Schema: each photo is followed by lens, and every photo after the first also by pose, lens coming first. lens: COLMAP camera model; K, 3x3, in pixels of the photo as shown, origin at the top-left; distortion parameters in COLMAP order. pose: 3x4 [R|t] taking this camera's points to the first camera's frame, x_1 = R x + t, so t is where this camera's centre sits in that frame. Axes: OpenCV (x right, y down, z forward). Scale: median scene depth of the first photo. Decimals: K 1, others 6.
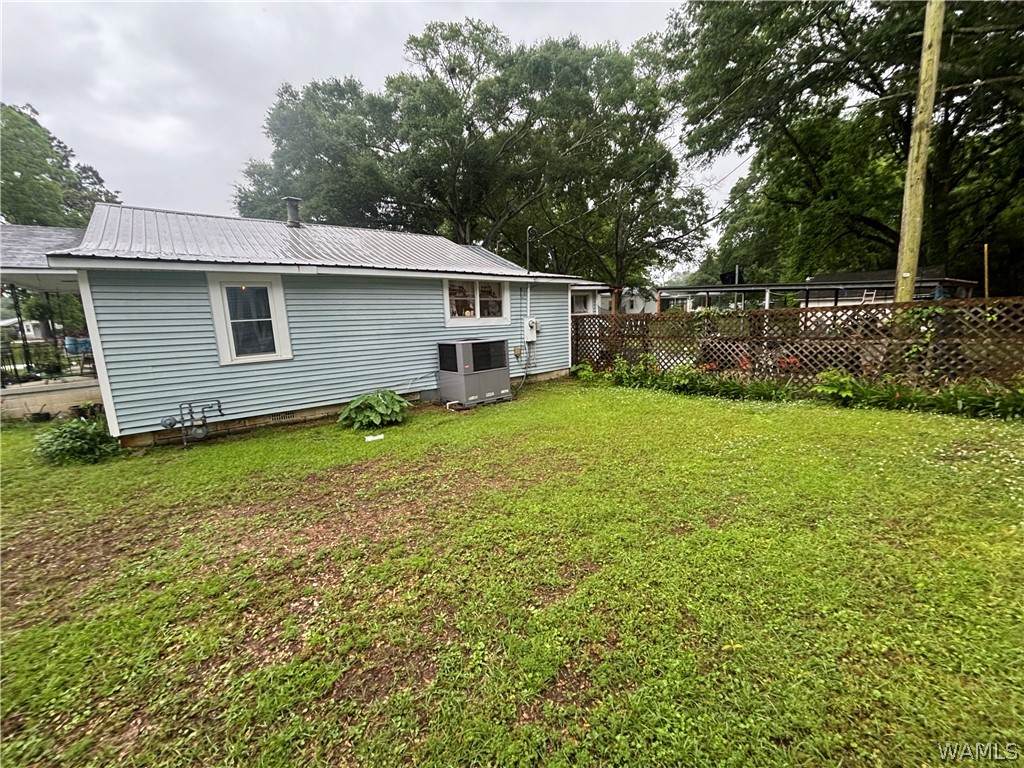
lens RADIAL K [[414.8, 0, 512.0], [0, 414.8, 384.0], [0, 0, 1]] dist [-0.001774, 0.000718]
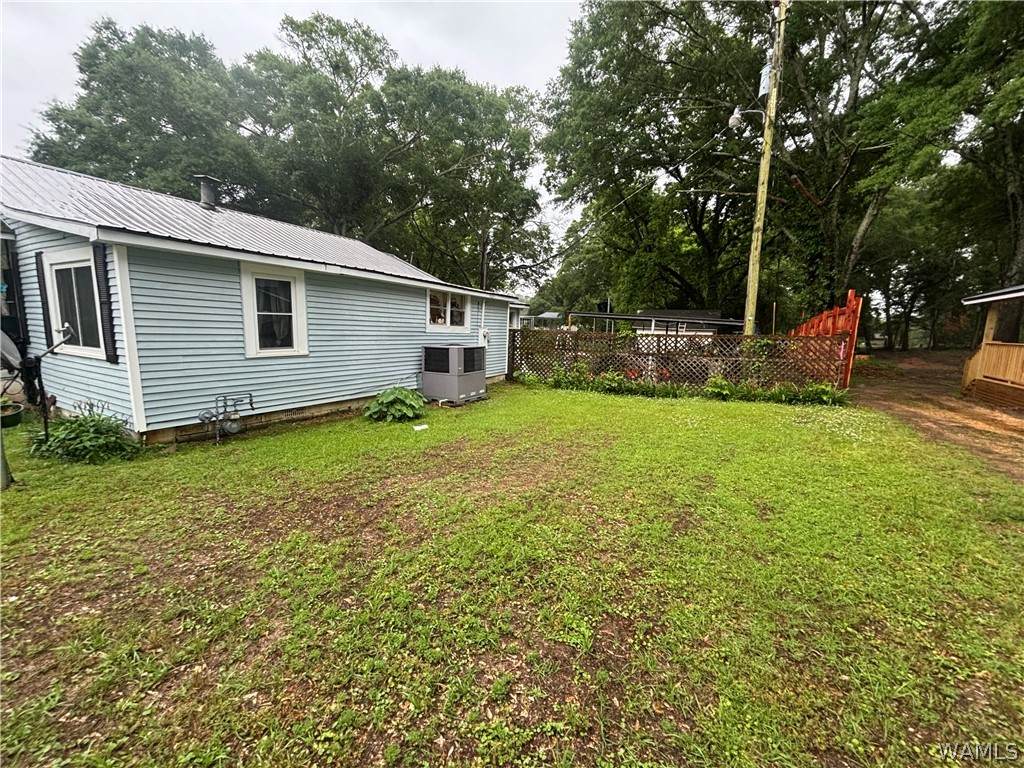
lens RADIAL K [[414.8, 0, 512.0], [0, 414.8, 384.0], [0, 0, 1]] dist [-0.001774, 0.000718]
pose [[0.925219, 0.015334, 0.379124, -0.342991], [-0.004166, 0.999533, -0.030259, 0.029233], [-0.379412, 0.026416, 0.924851, -0.085649]]
